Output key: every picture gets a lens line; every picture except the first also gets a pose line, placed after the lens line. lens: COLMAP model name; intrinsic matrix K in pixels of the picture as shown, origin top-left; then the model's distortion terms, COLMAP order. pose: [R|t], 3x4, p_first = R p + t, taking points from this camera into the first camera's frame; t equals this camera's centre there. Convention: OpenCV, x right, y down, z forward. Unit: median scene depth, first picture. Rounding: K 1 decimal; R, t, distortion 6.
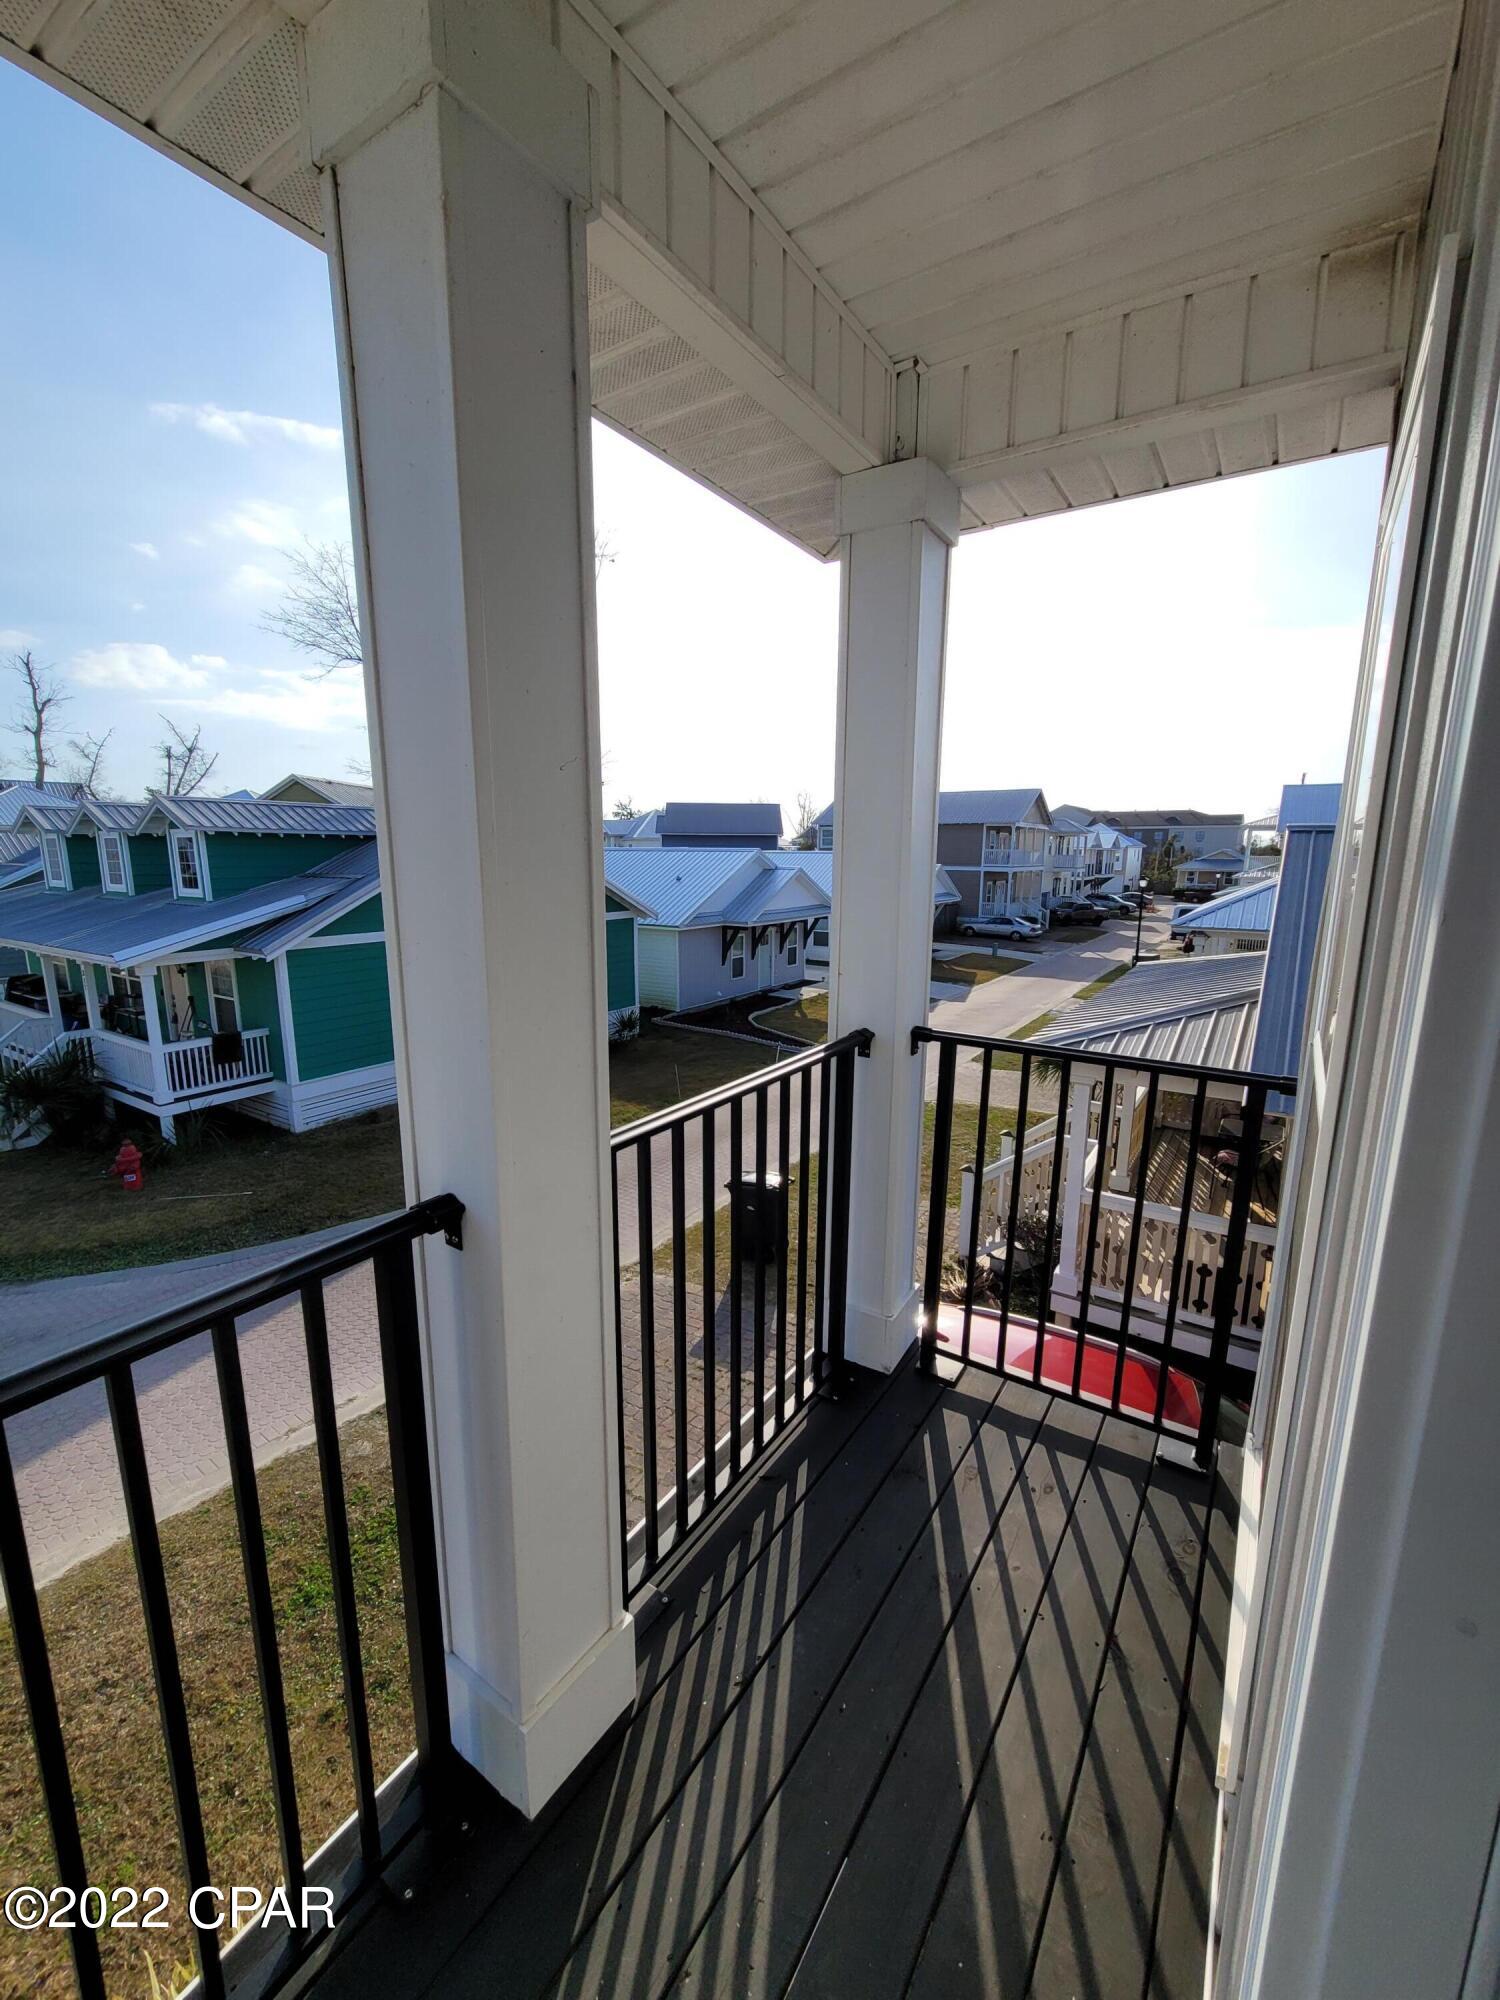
lens RADIAL K [[818.1, 0, 747.2], [0, 818.1, 1011.6], [0, 0, 1]] dist [-0.001605, 0.001661]
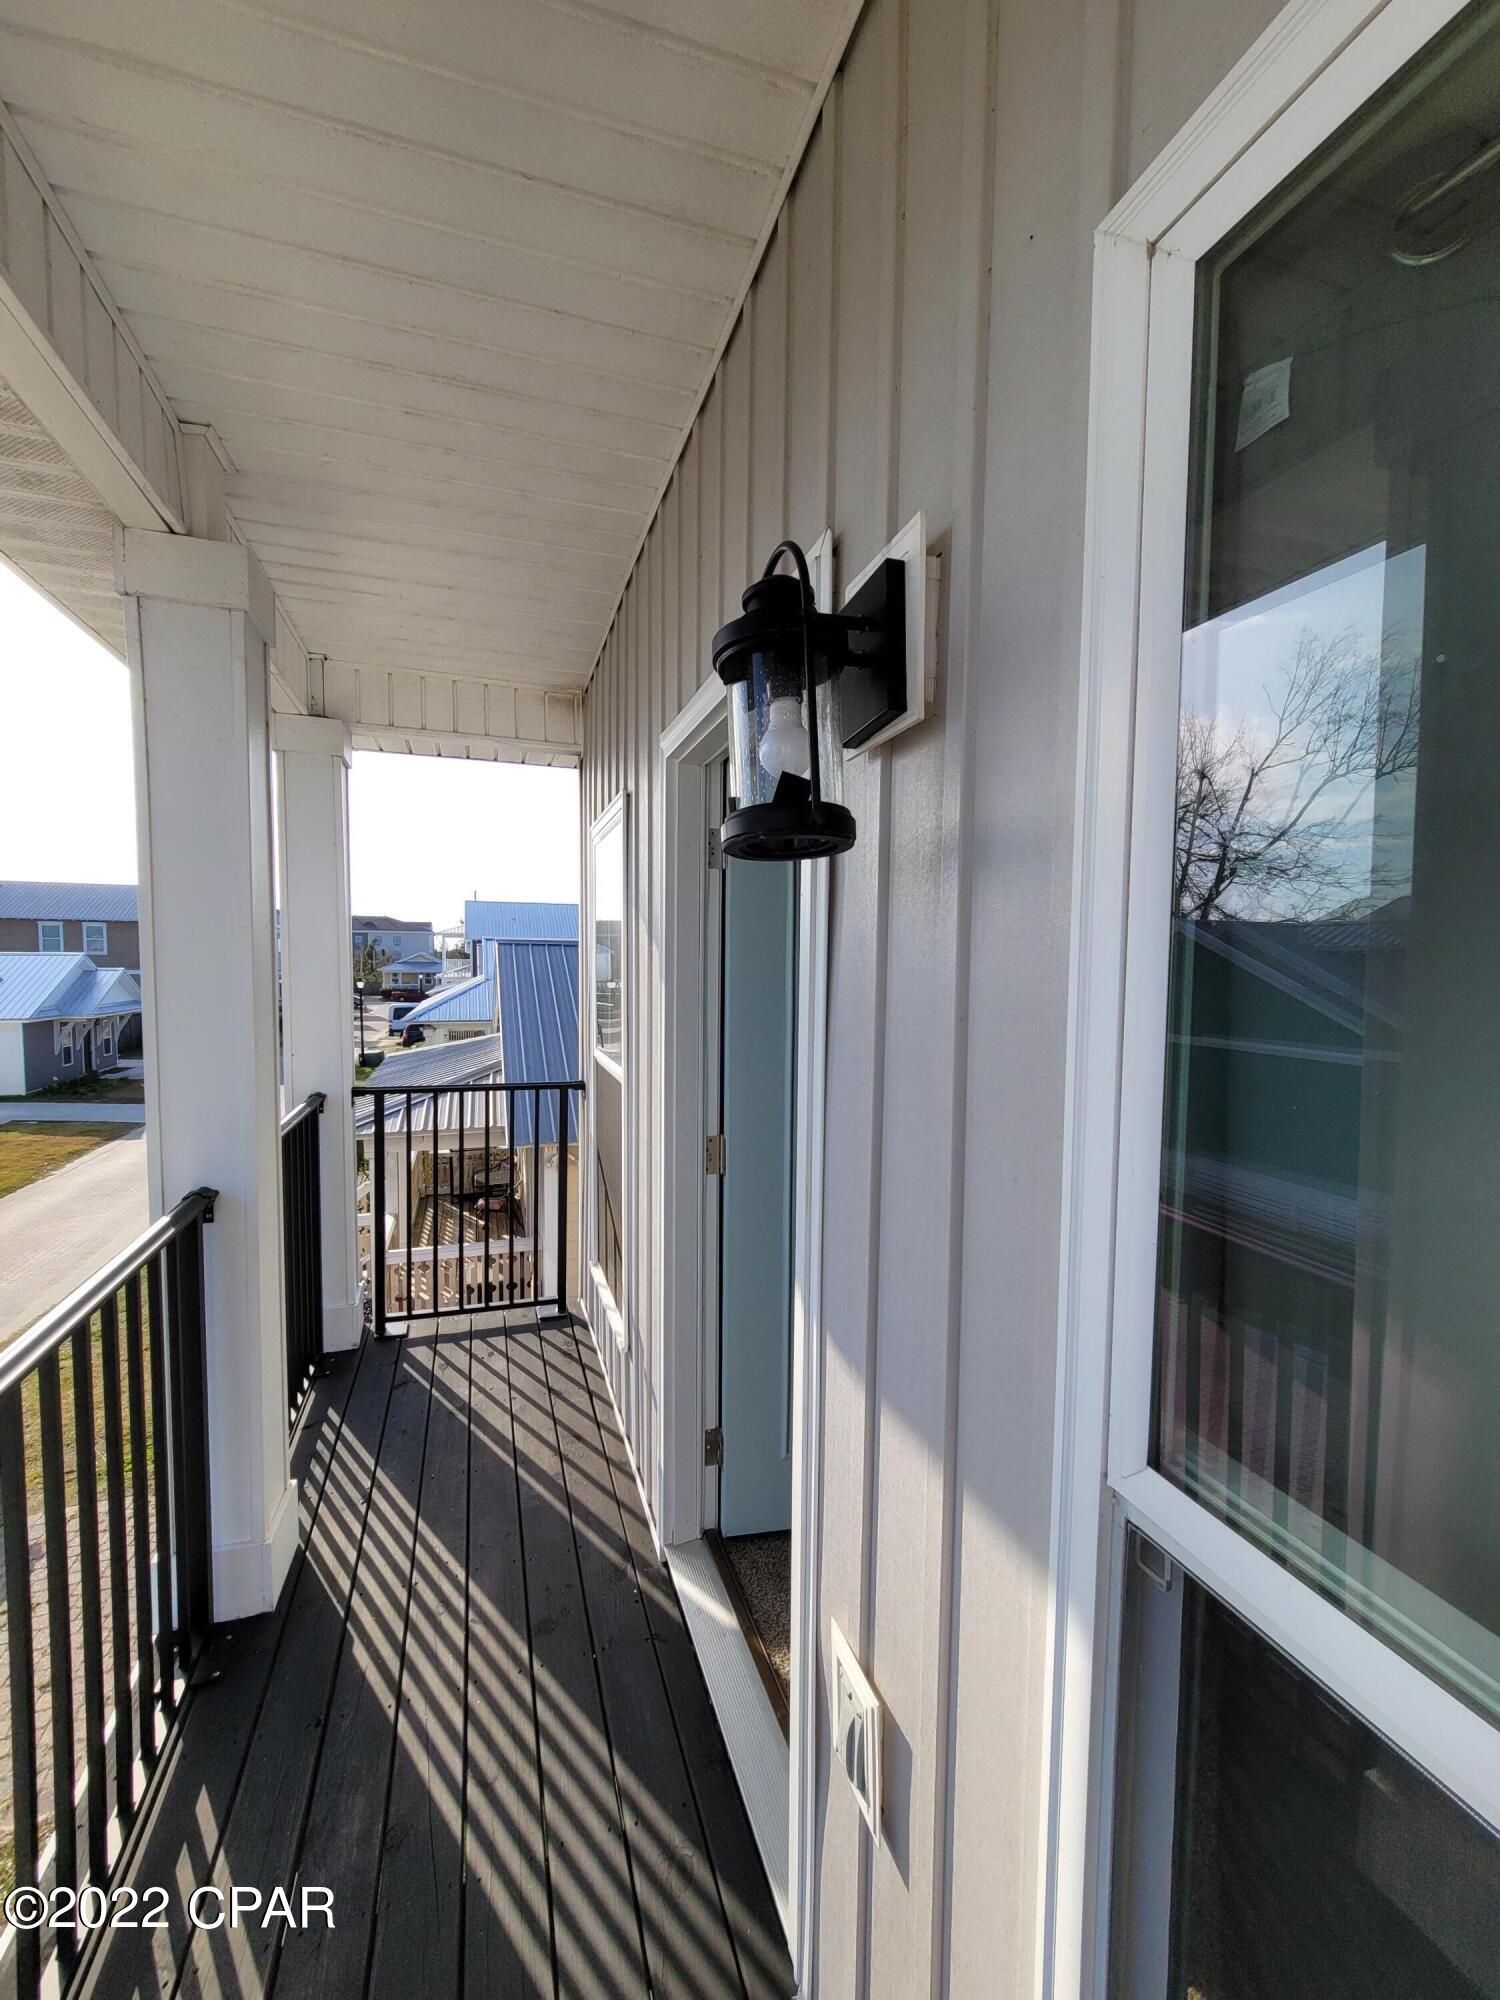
lens RADIAL K [[818.1, 0, 749.9], [0, 818.1, 1001.9], [0, 0, 1]] dist [-0.001605, 0.001661]
pose [[0.615935, -0.041372, 0.786710, -0.162943], [0.146809, 0.987155, -0.063028, 0.021812], [-0.773997, 0.154318, 0.614097, -0.144357]]
